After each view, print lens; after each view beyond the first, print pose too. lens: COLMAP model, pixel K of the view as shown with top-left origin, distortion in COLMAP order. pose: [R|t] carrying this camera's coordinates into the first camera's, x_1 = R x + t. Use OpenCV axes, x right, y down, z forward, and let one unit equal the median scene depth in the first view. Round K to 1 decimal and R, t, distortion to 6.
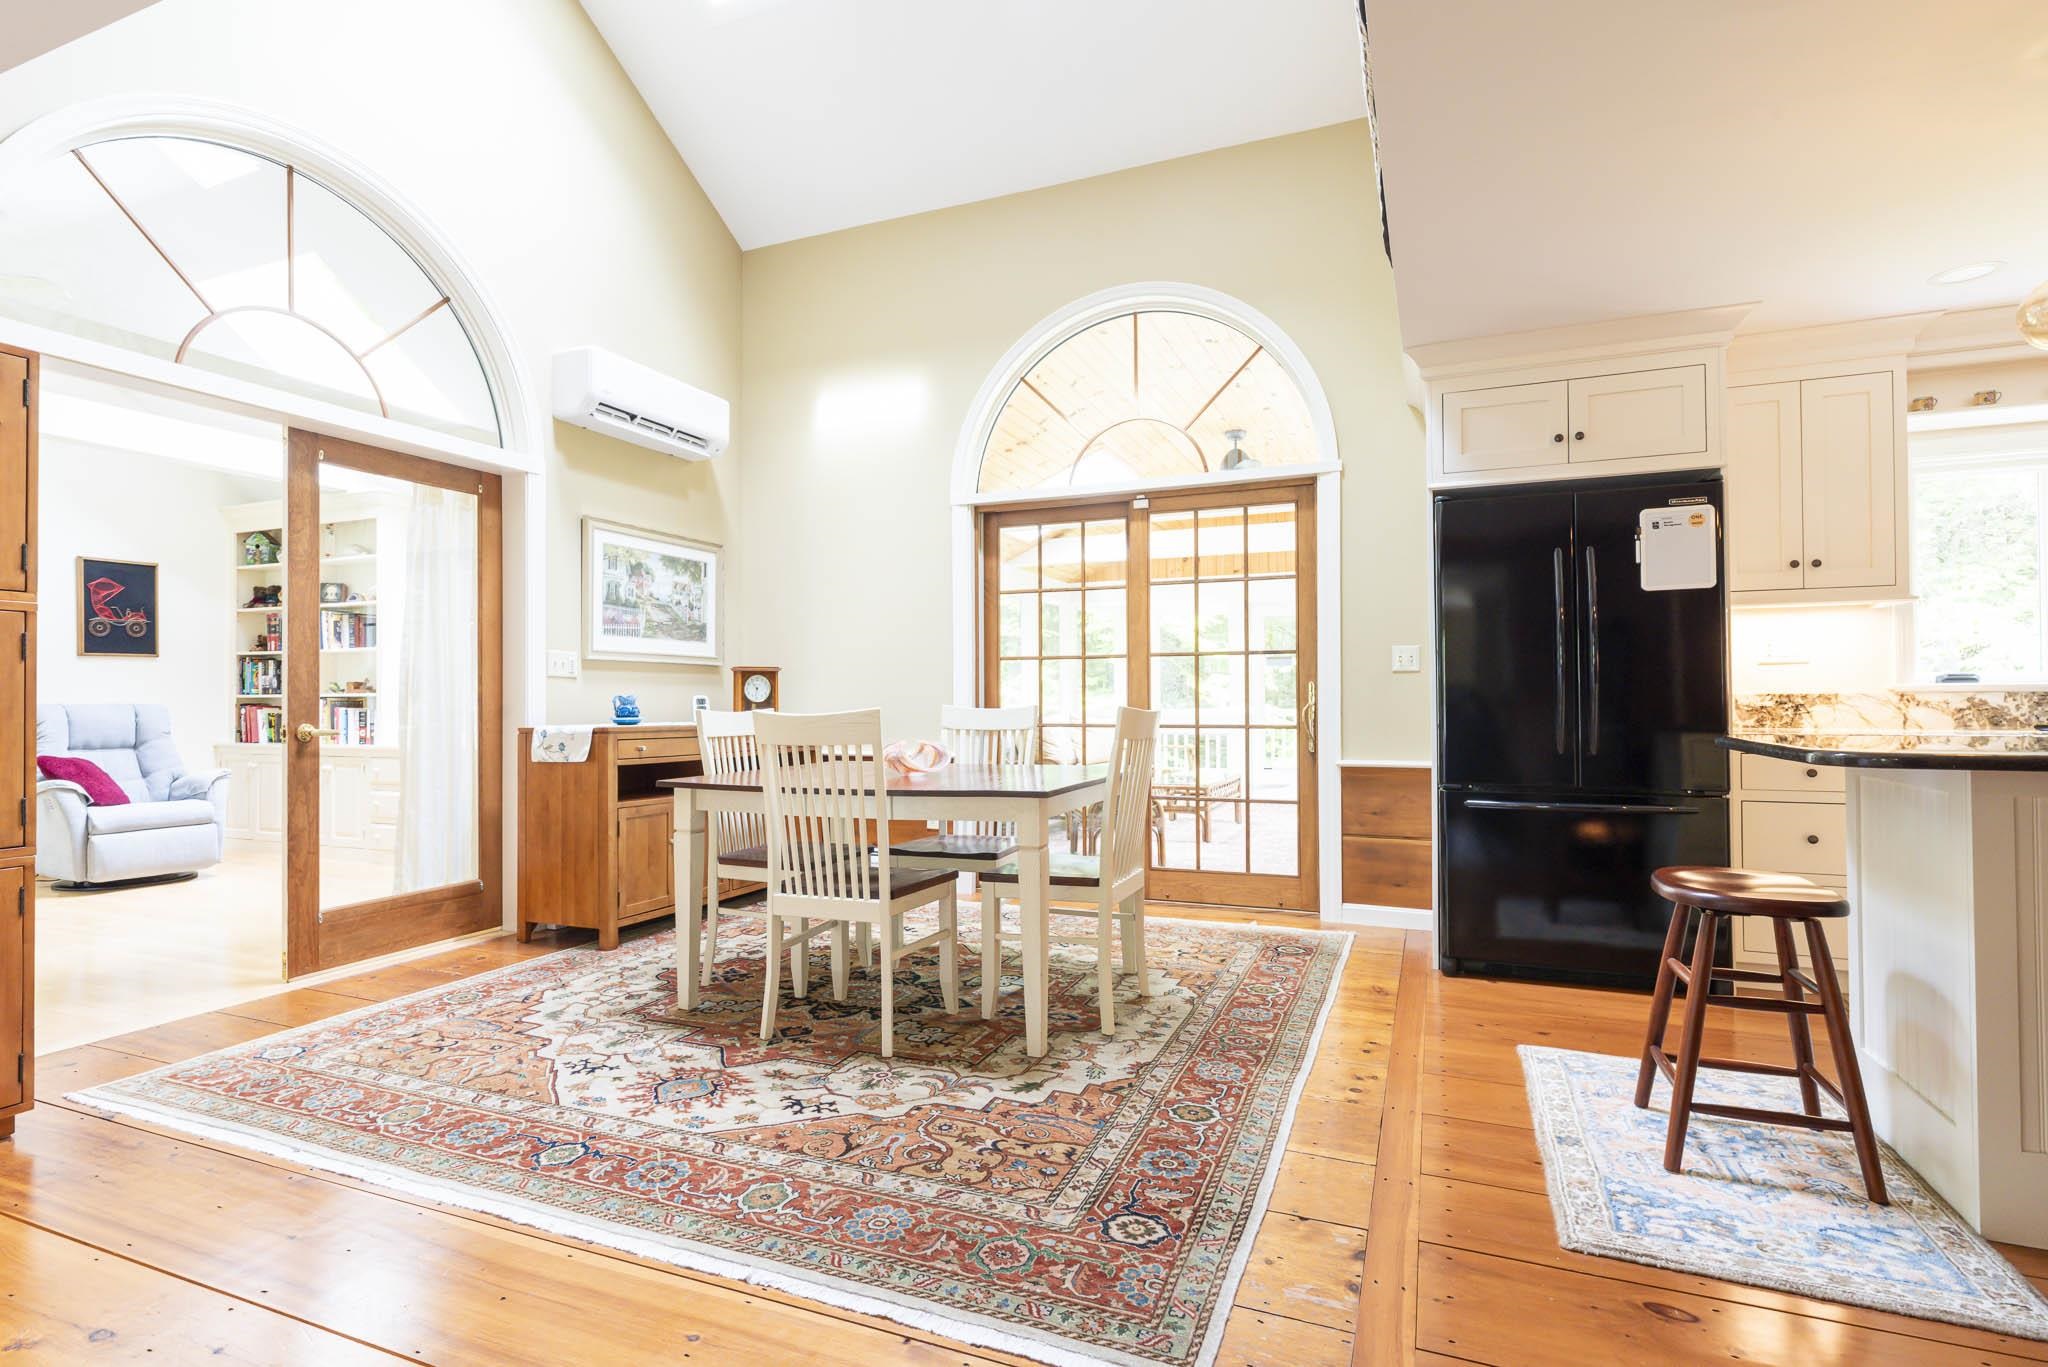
lens RADIAL K [[991.8, 0, 1033.2], [0, 991.8, 683.0], [0, 0, 1]] dist [-0.000077, 0.000896]
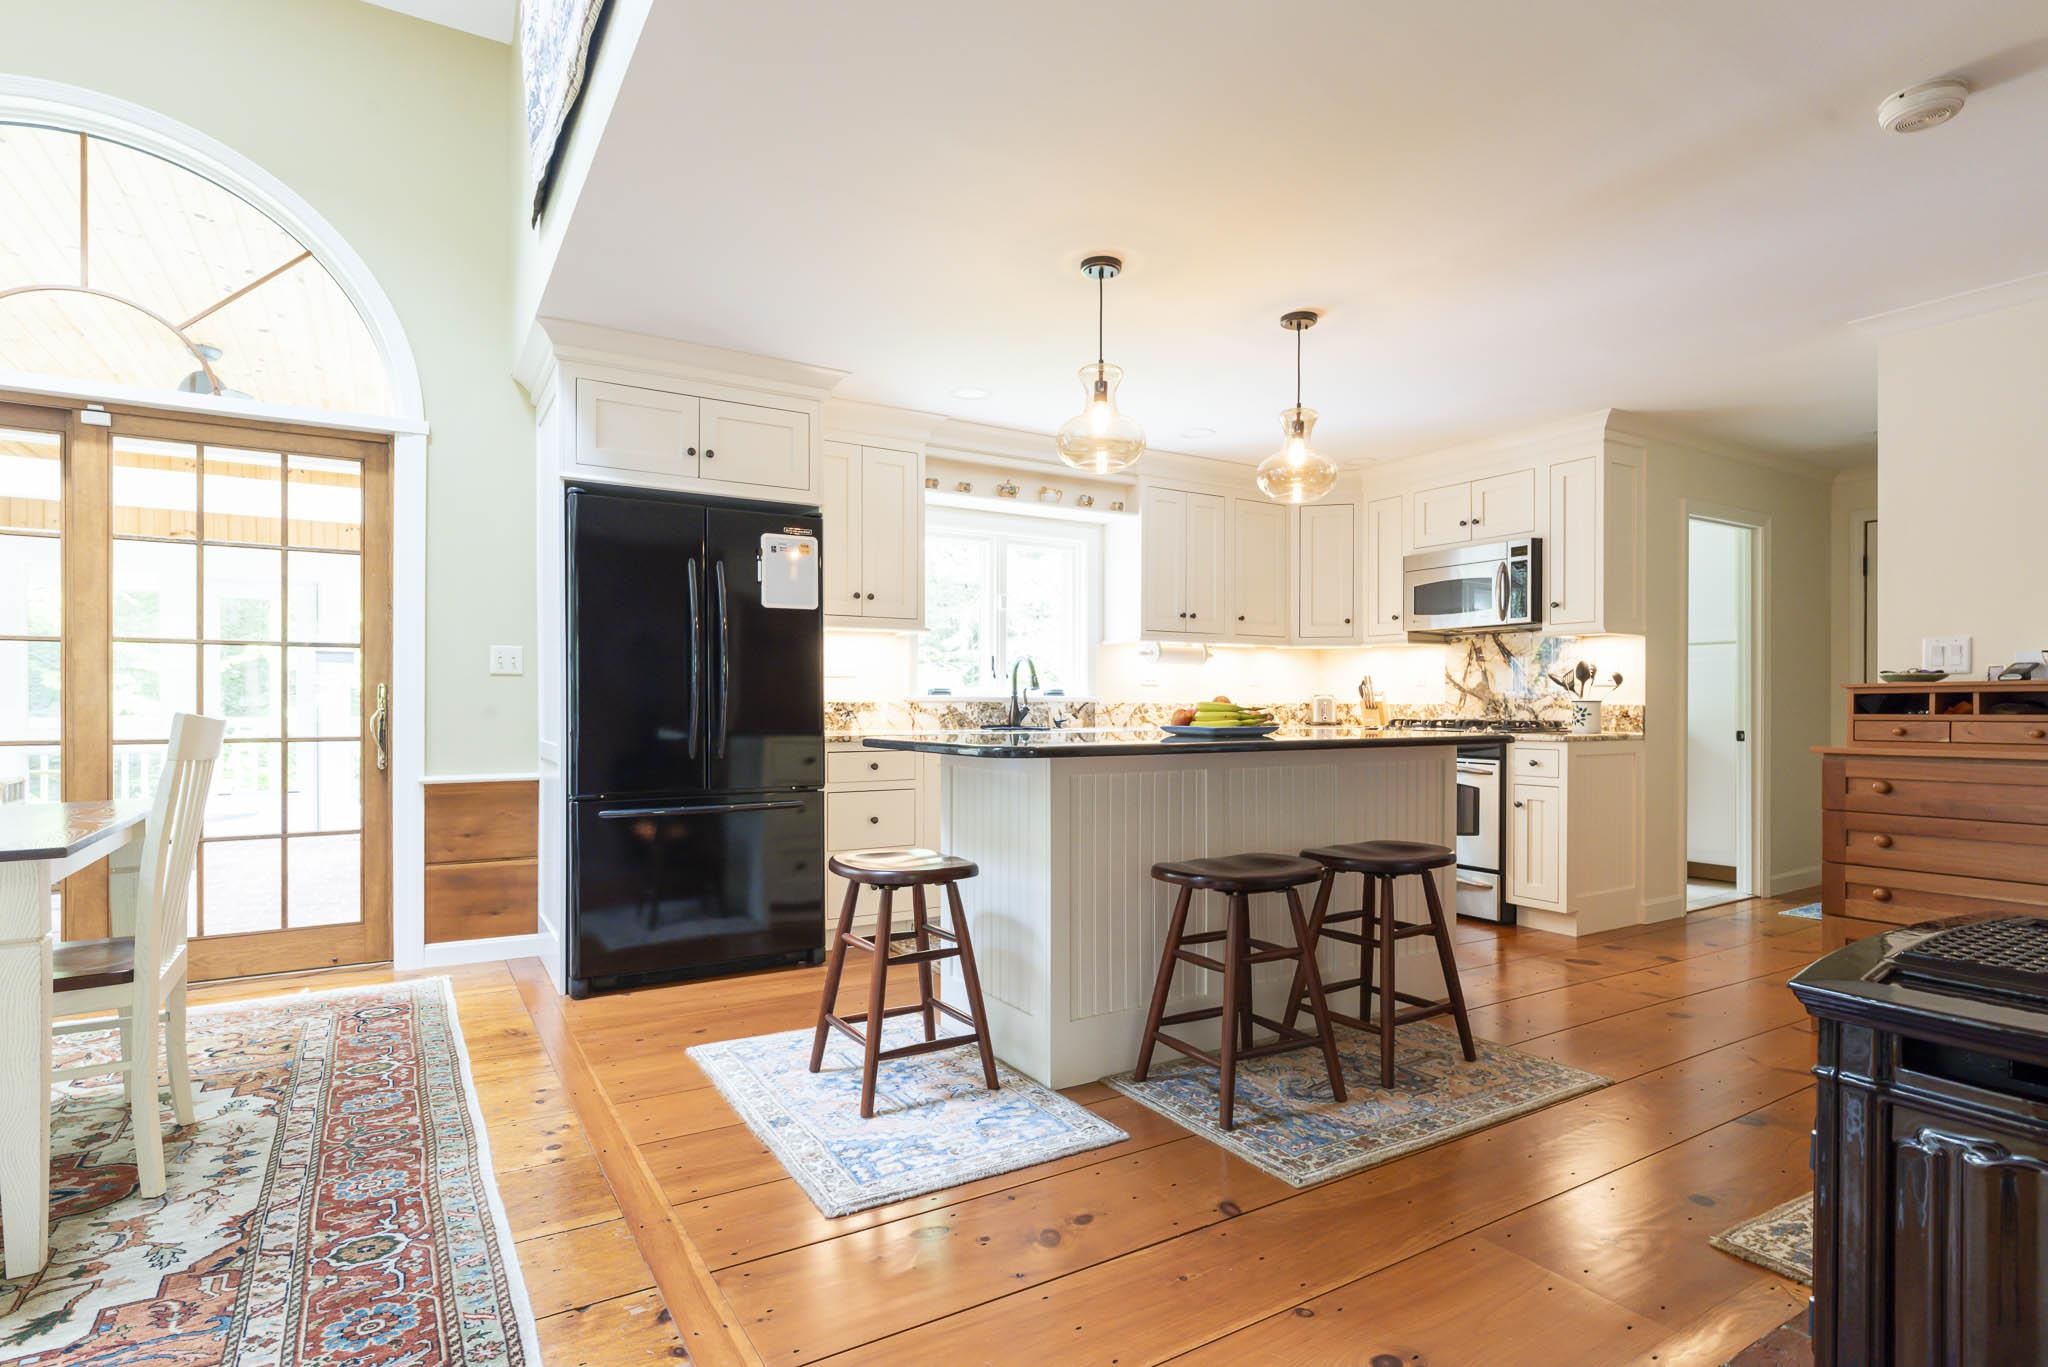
lens RADIAL K [[1015.7, 0, 1025.0], [0, 1015.7, 702.5], [0, 0, 1]] dist [0.000285, 0.001421]
pose [[0.592933, 0.007660, 0.805215, -0.115038], [-0.017174, 0.999848, 0.003134, 0.003803], [-0.805068, -0.015687, 0.592974, 0.097274]]
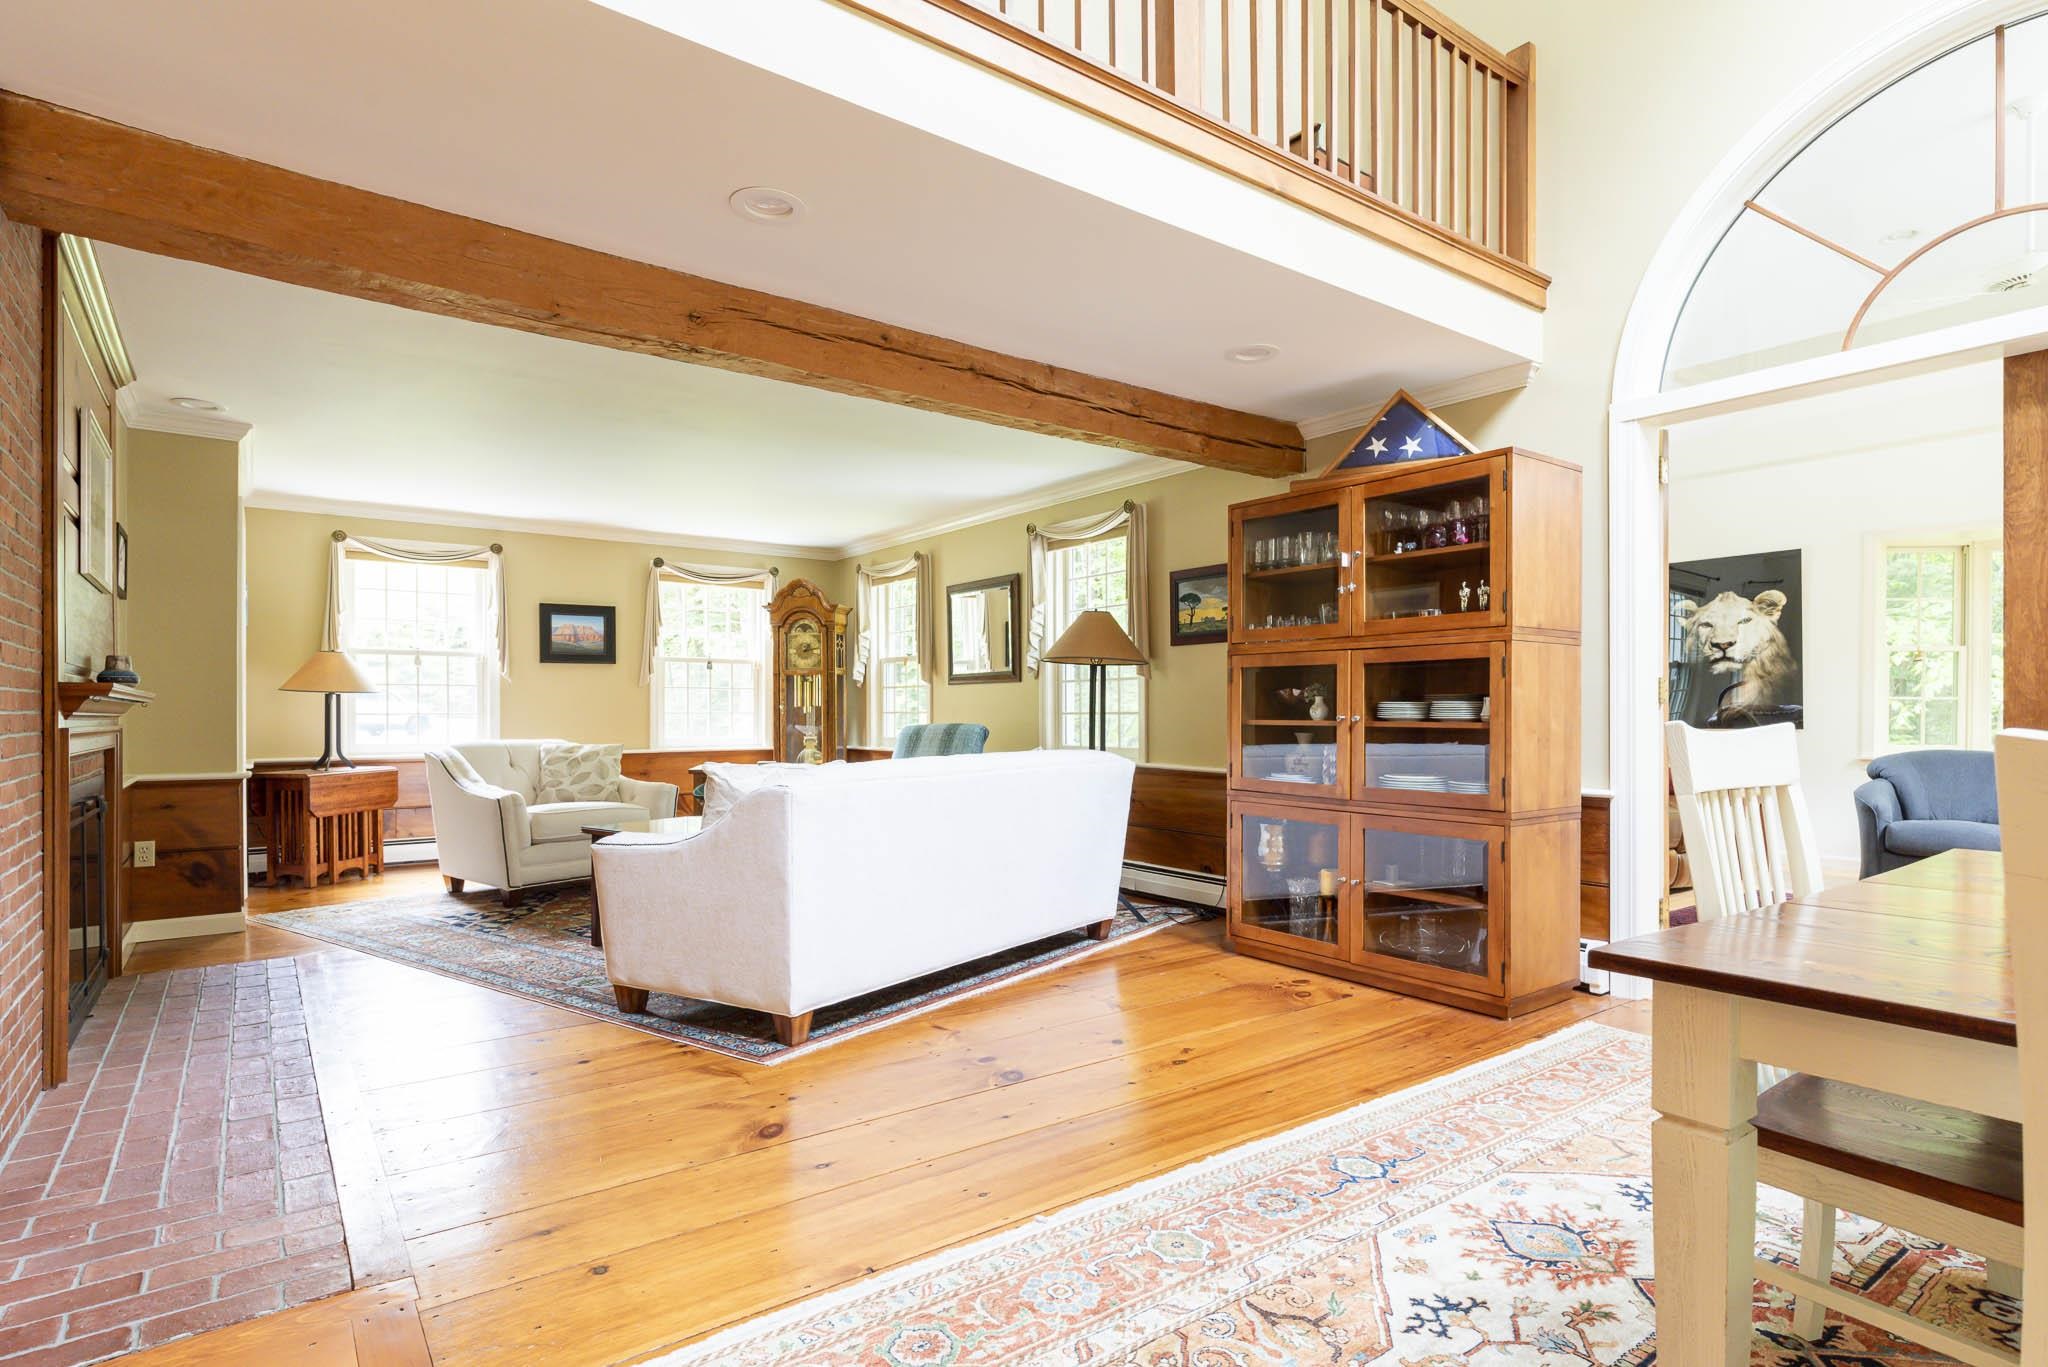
lens RADIAL K [[1028.6, 0, 1059.3], [0, 1028.6, 709.9], [0, 0, 1]] dist [0.001963, 0.000443]
pose [[-0.502342, -0.002320, -0.864666, 0.346331], [0.010439, 0.999907, -0.008748, 0.020992], [0.864606, -0.013420, -0.502272, 0.798698]]
